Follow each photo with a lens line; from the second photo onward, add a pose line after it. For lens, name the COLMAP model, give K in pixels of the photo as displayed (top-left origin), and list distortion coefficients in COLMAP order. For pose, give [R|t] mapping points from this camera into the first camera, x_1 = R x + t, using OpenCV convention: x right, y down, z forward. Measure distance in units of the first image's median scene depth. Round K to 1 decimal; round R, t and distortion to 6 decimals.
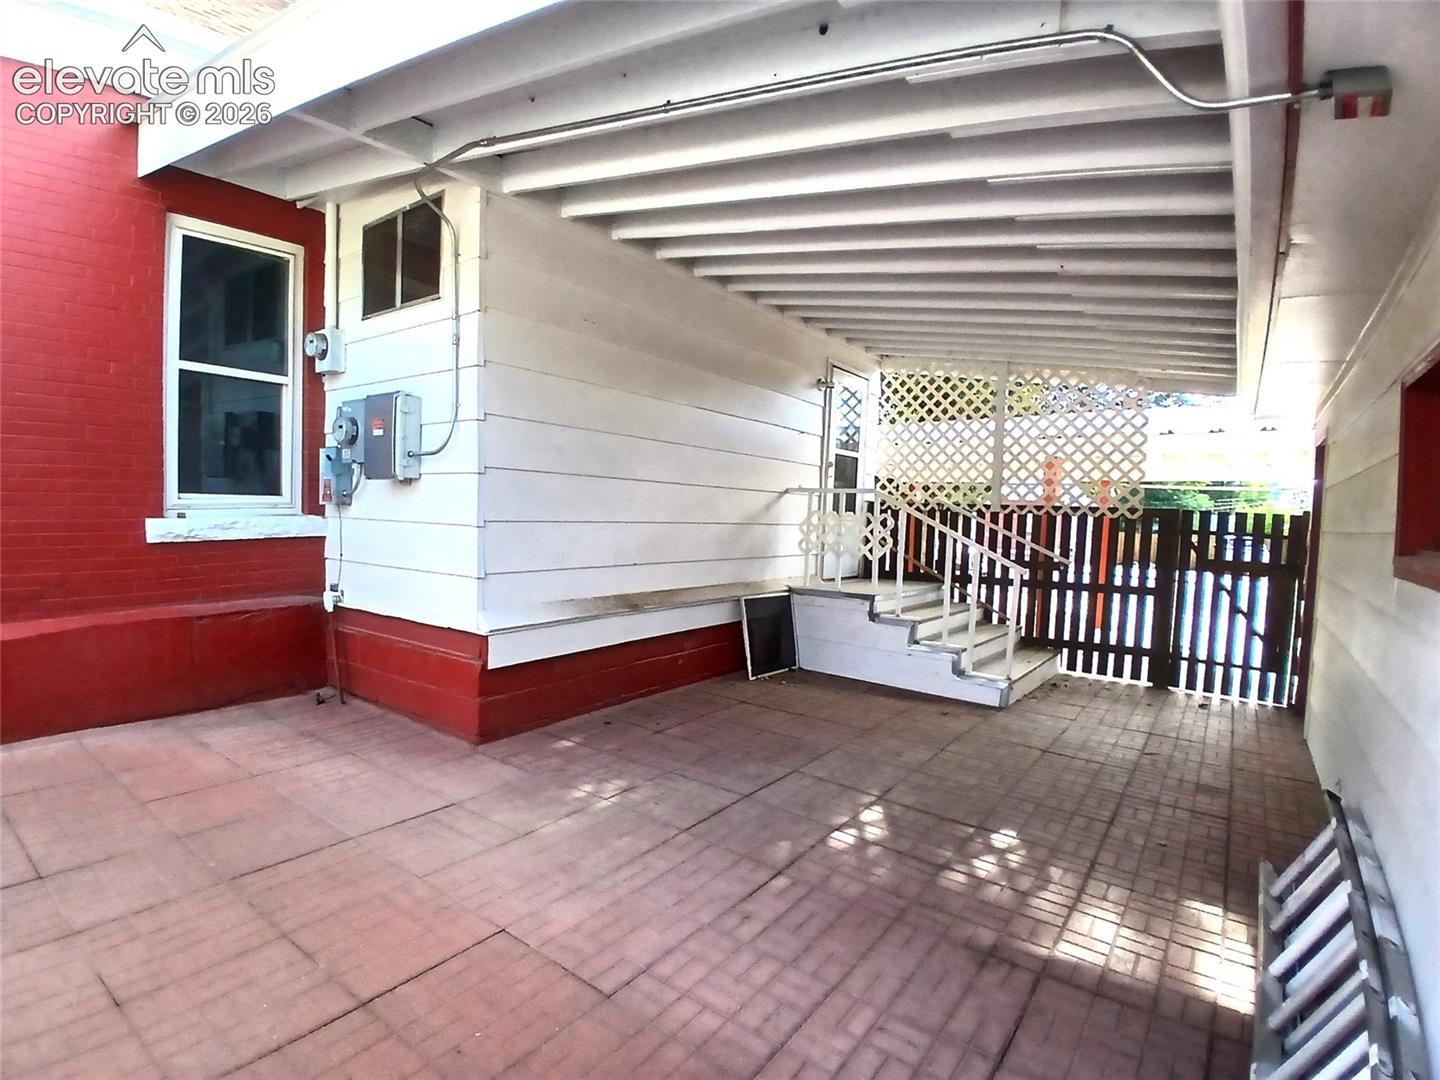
lens RADIAL K [[718.0, 0, 712.8], [0, 718.0, 538.5], [0, 0, 1]] dist [-0.030461, -0.001917]
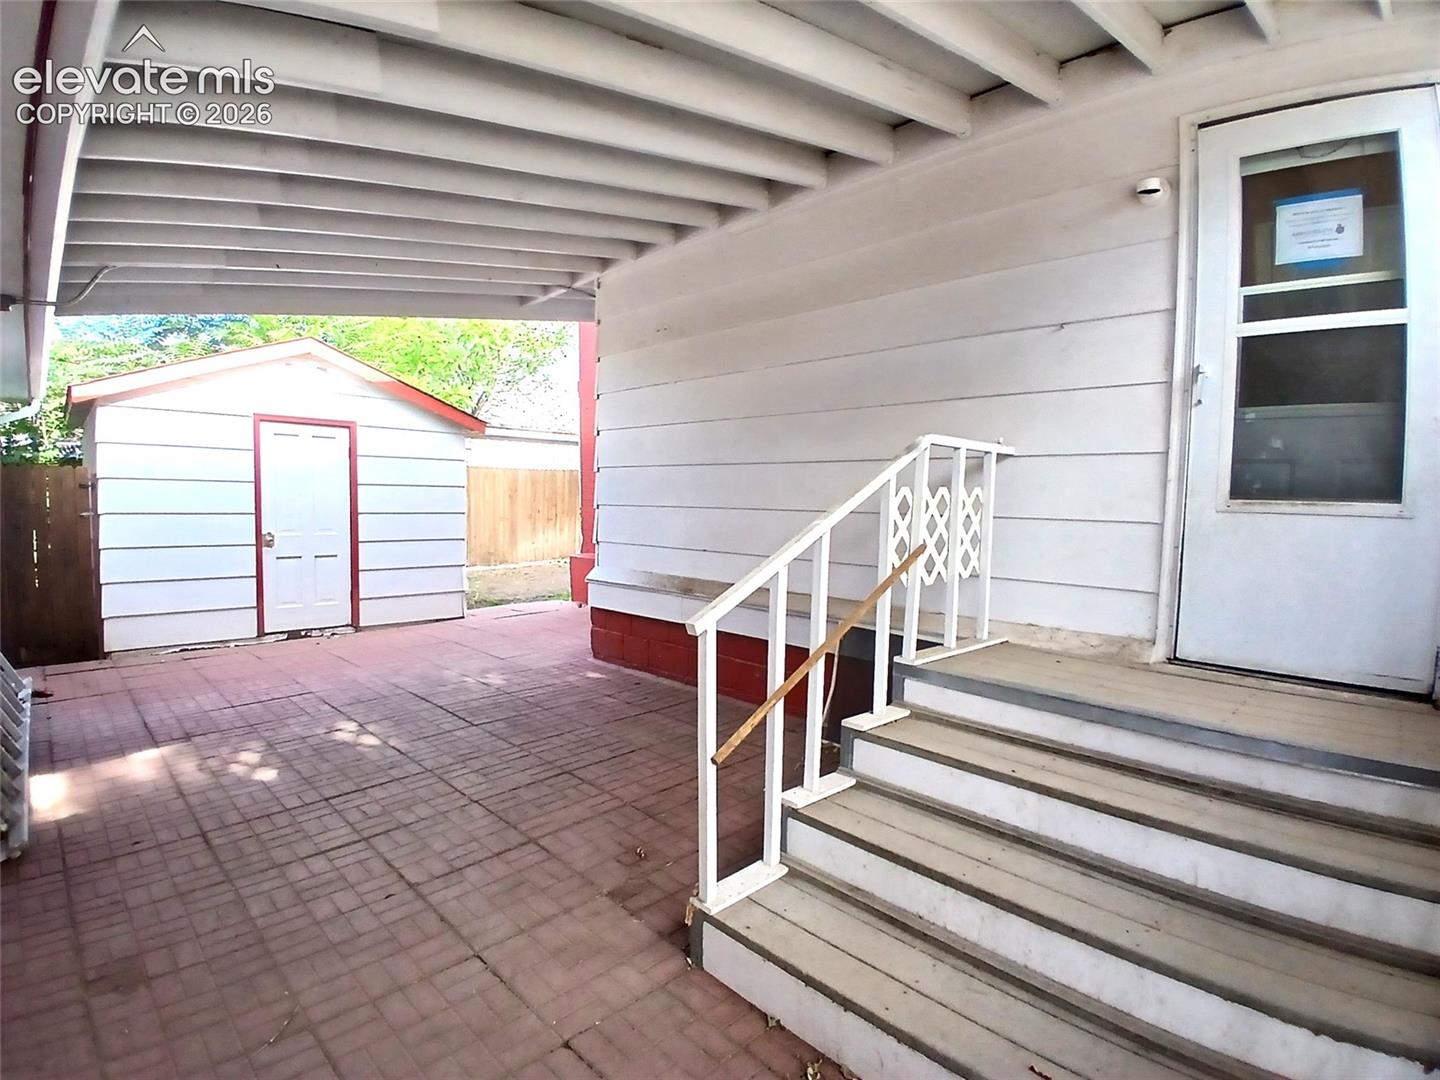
lens RADIAL K [[718.0, 0, 712.7], [0, 718.0, 542.2], [0, 0, 1]] dist [-0.030461, -0.001917]
pose [[-0.149525, 0.036169, -0.988096, 1.418928], [-0.053466, 0.997573, 0.044606, -0.038988], [0.987311, 0.059499, -0.147228, 1.863357]]
